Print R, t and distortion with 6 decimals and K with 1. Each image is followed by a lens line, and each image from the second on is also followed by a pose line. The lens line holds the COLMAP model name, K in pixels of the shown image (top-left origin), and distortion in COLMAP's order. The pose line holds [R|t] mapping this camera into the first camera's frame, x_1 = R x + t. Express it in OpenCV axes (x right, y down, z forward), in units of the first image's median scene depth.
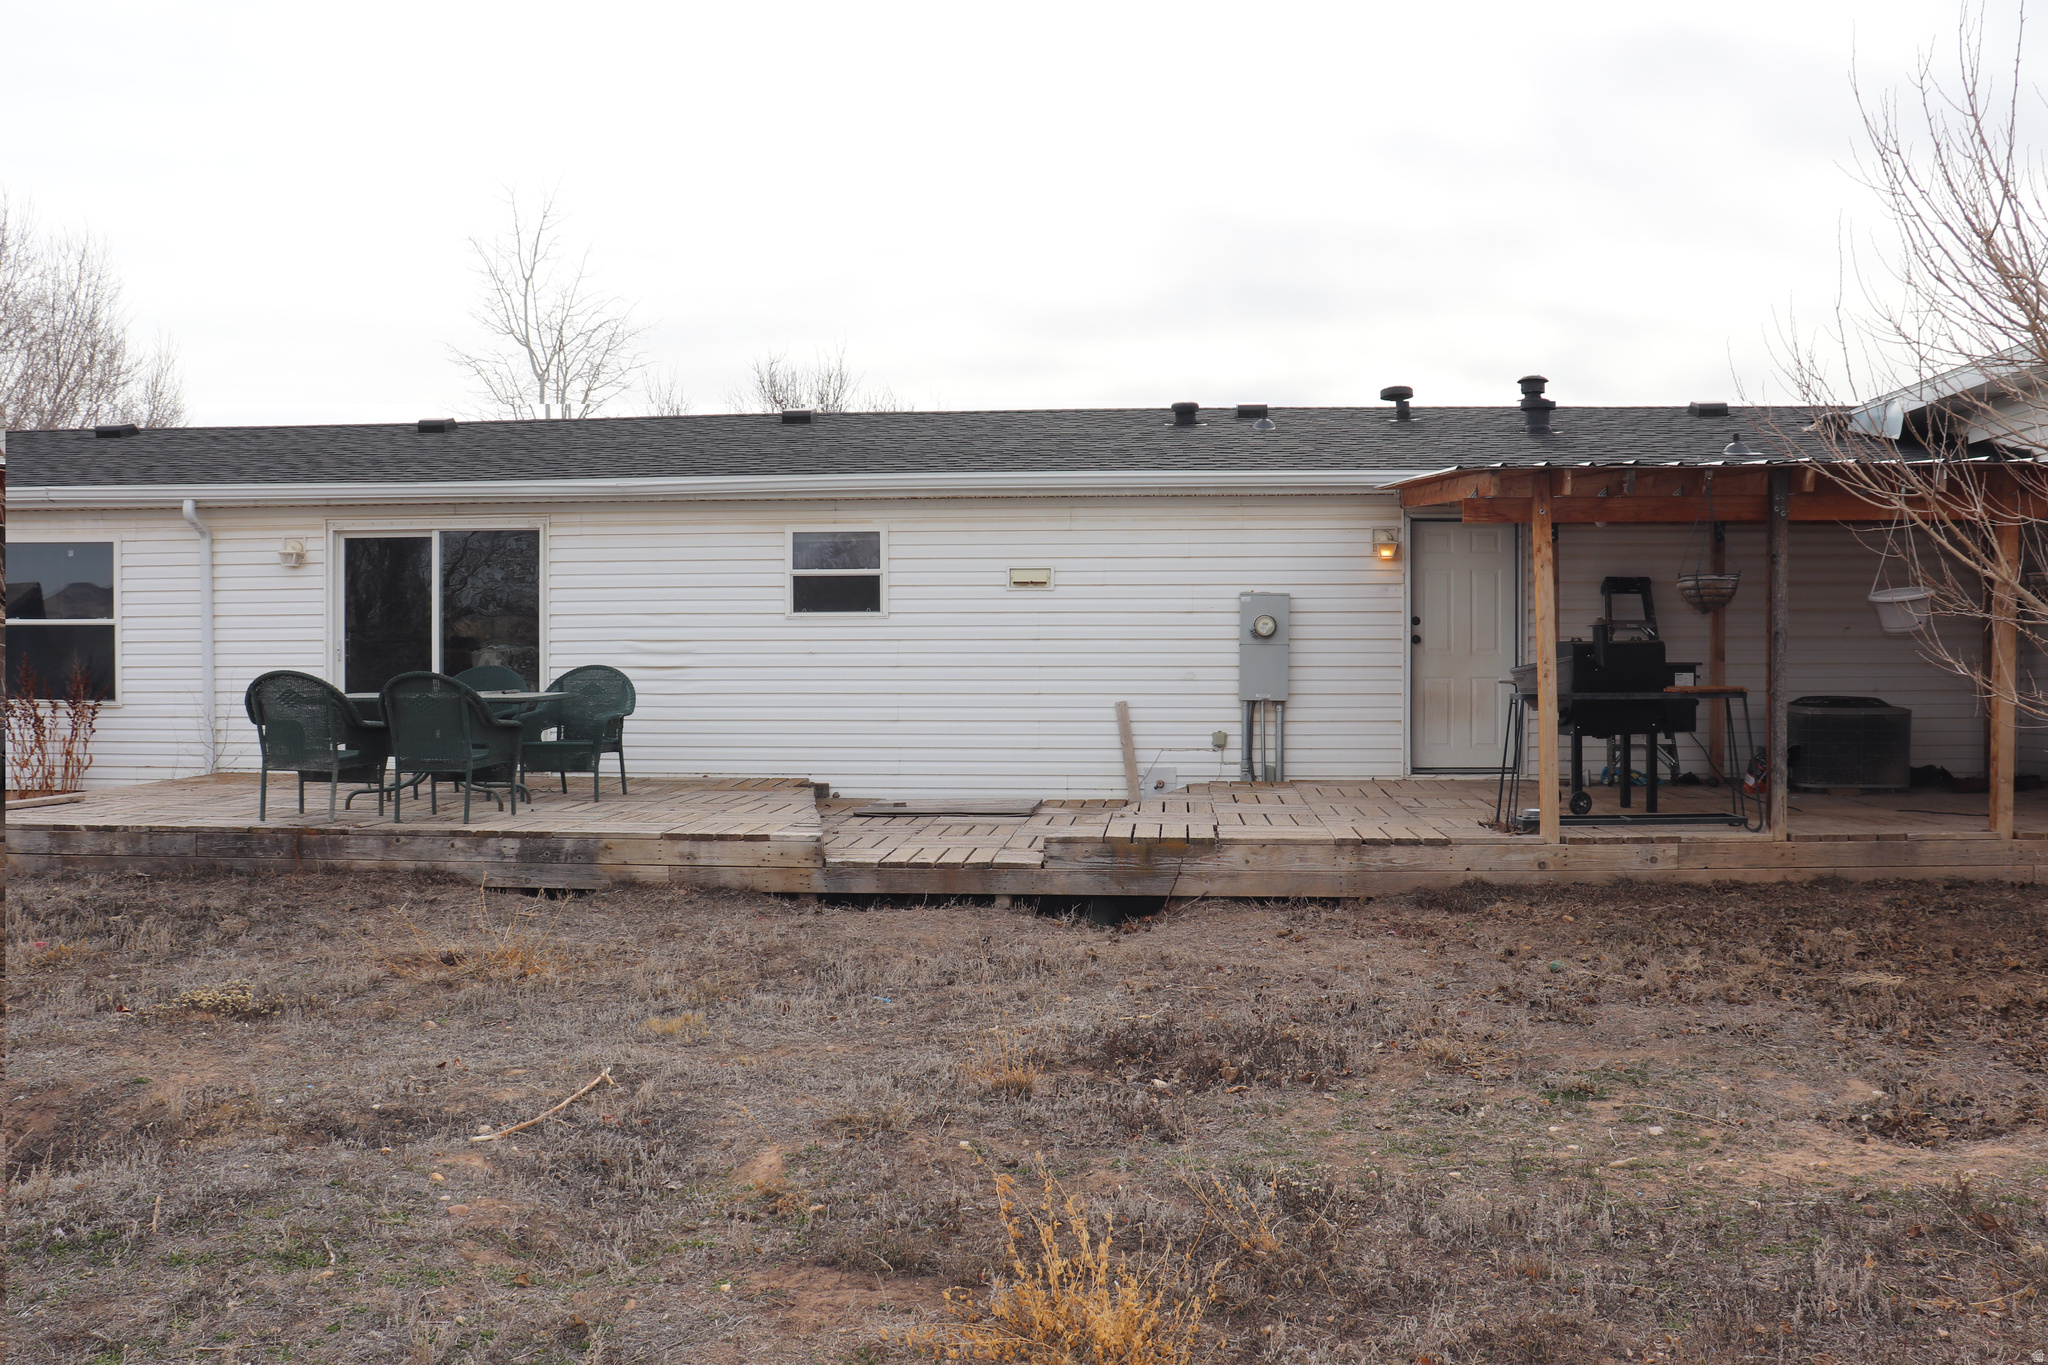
lens RADIAL K [[1677.3, 0, 1038.7], [0, 1677.3, 683.0], [0, 0, 1]] dist [-0.172917, 0.158033]
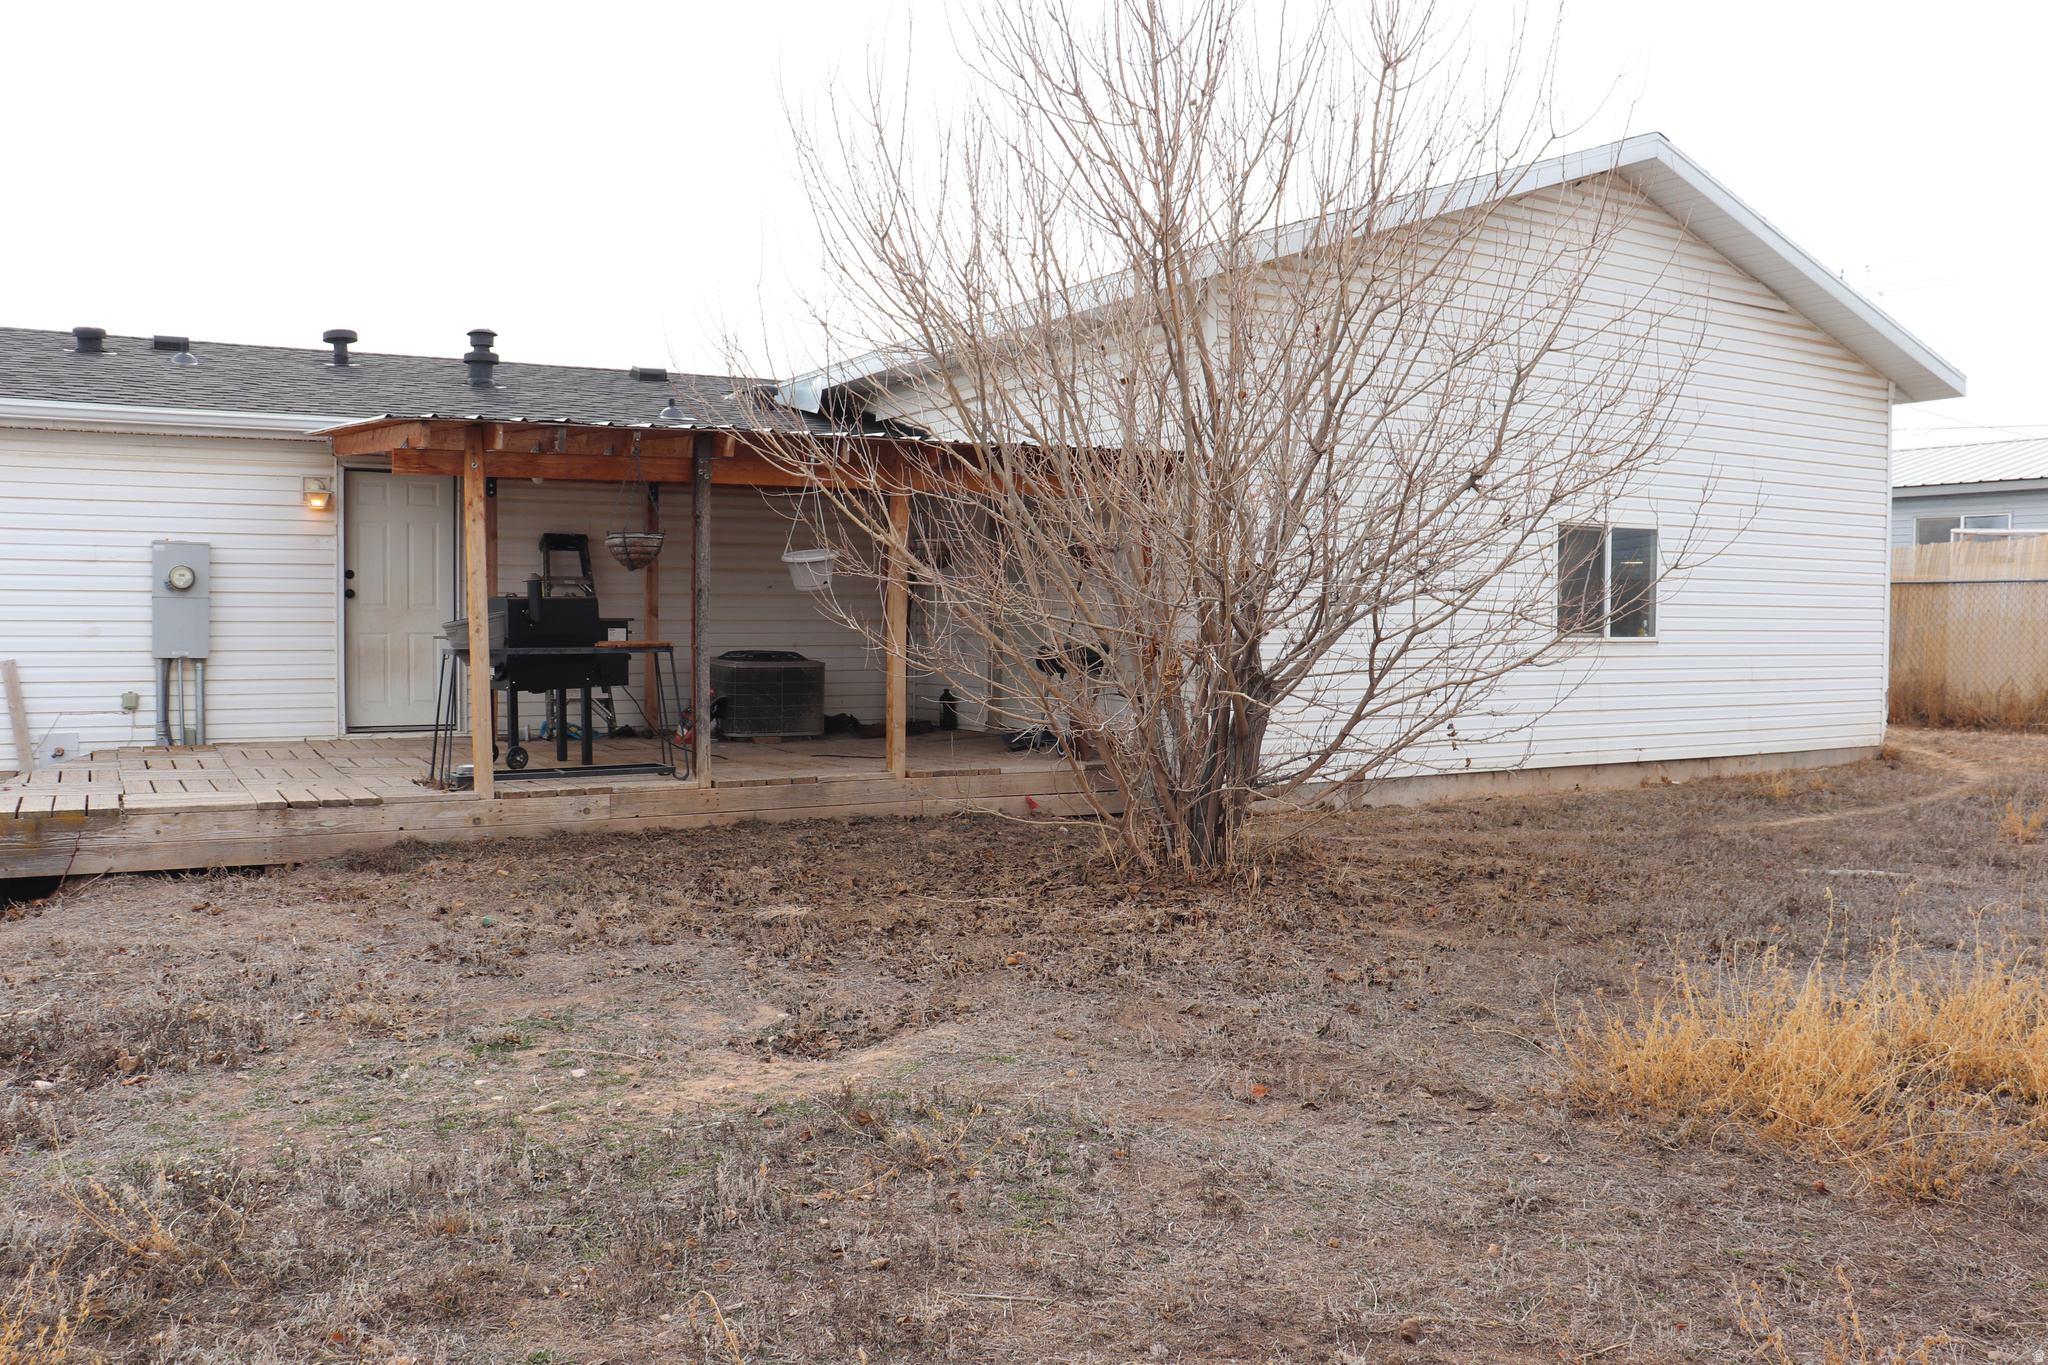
lens RADIAL K [[1677.3, 0, 1038.7], [0, 1677.3, 683.0], [0, 0, 1]] dist [-0.172917, 0.158033]
pose [[0.822840, -0.013504, 0.568113, 0.022375], [-0.000817, 0.999688, 0.024946, 0.002171], [-0.568273, -0.020990, 0.822572, -0.008610]]
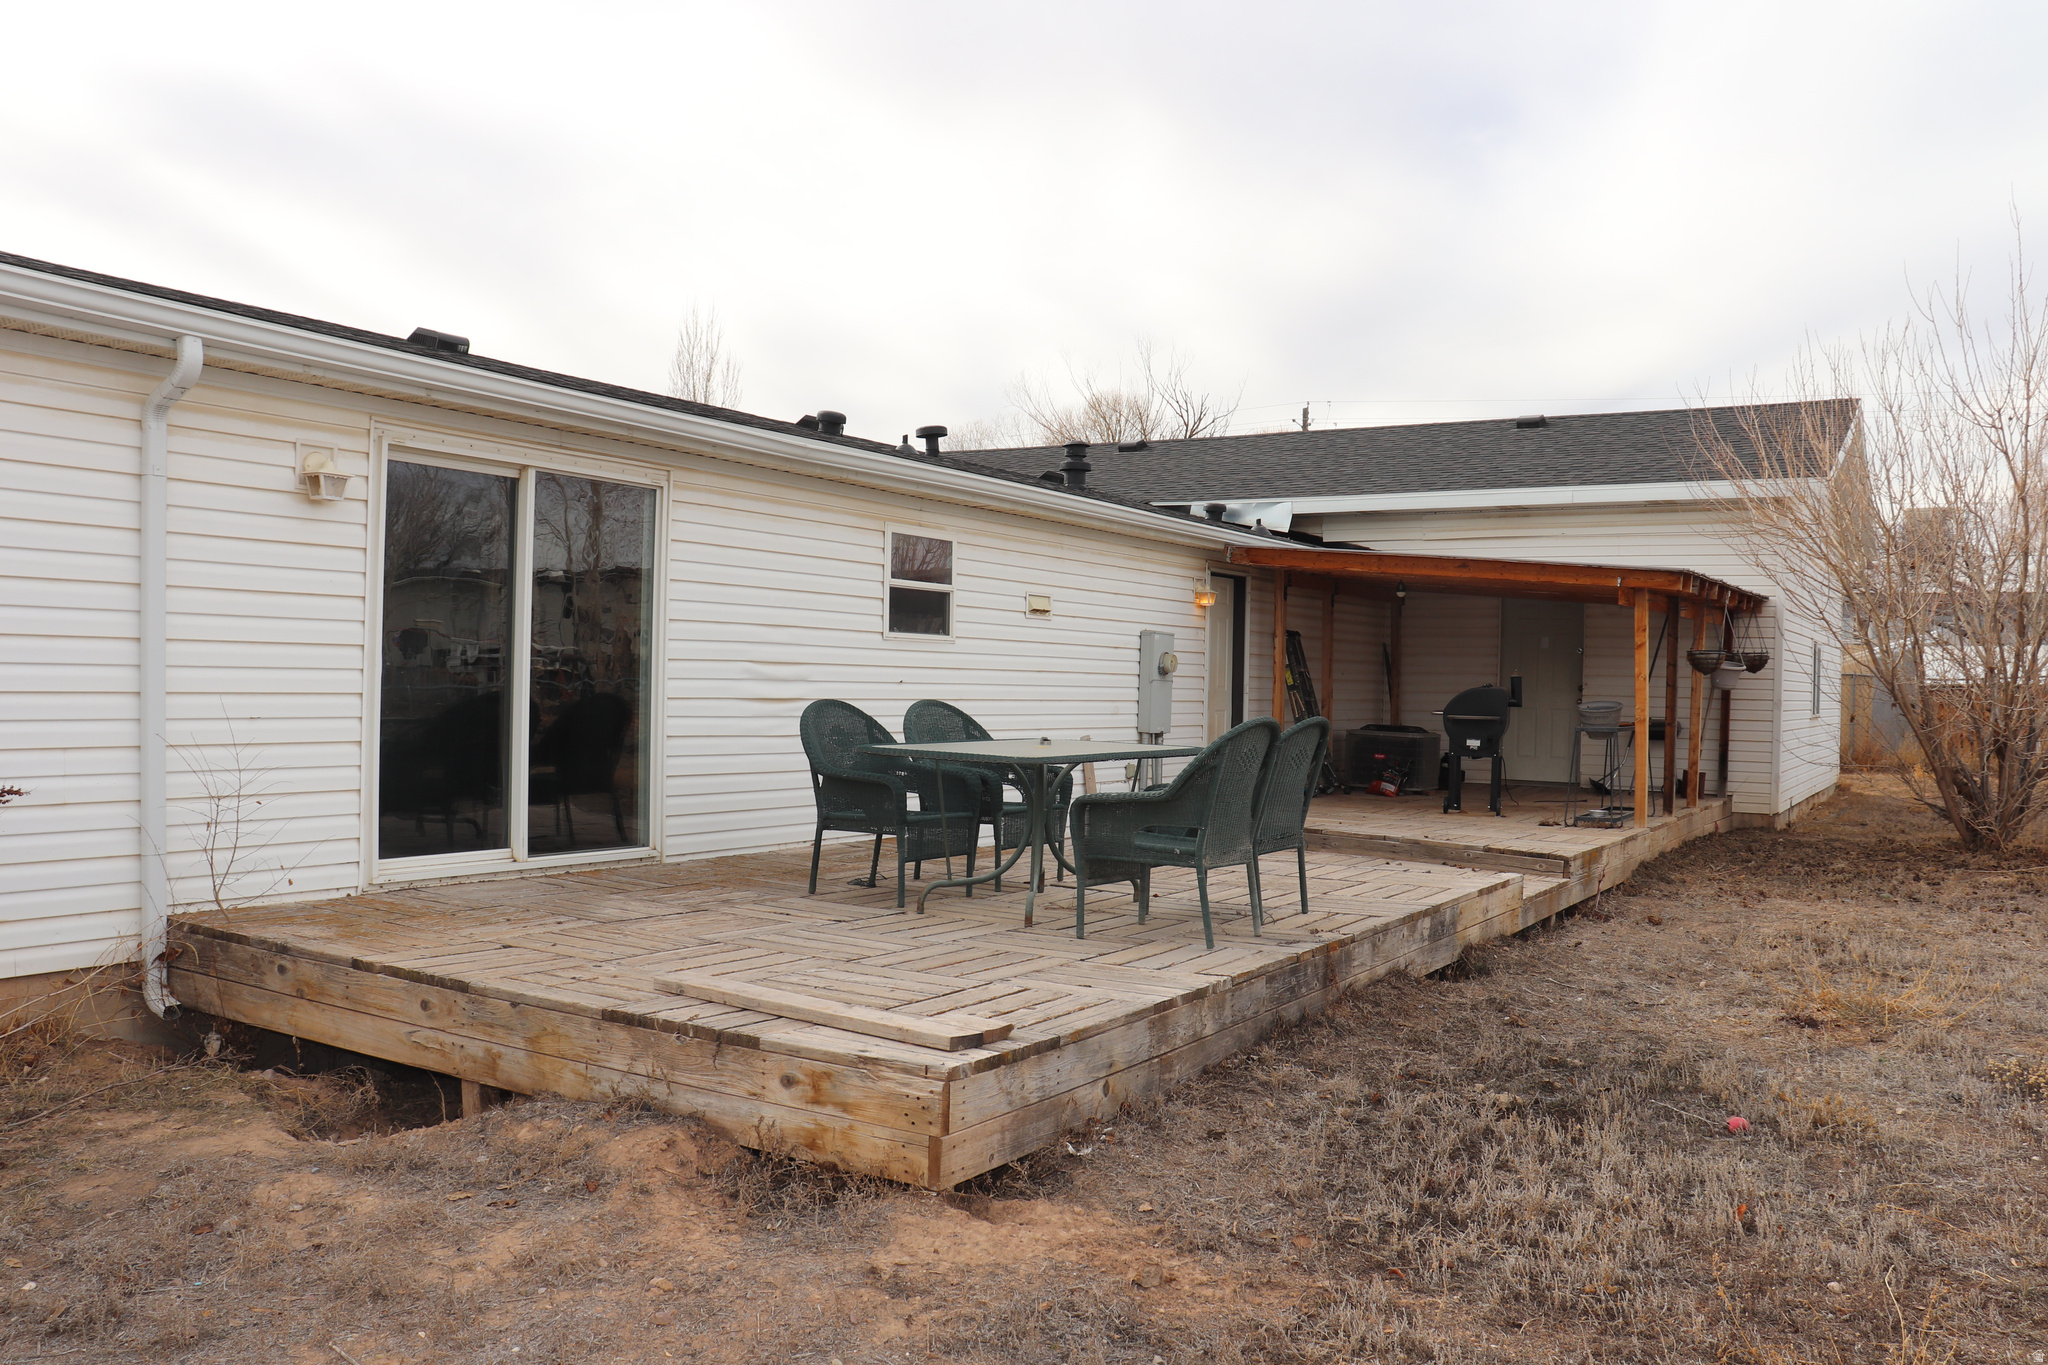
lens RADIAL K [[1677.3, 0, 1038.7], [0, 1677.3, 683.0], [0, 0, 1]] dist [-0.172917, 0.158033]
pose [[0.450428, 0.011652, 0.892736, -1.148778], [-0.005347, 0.999932, -0.010353, -0.013771], [-0.892797, -0.000110, 0.450460, 0.794240]]
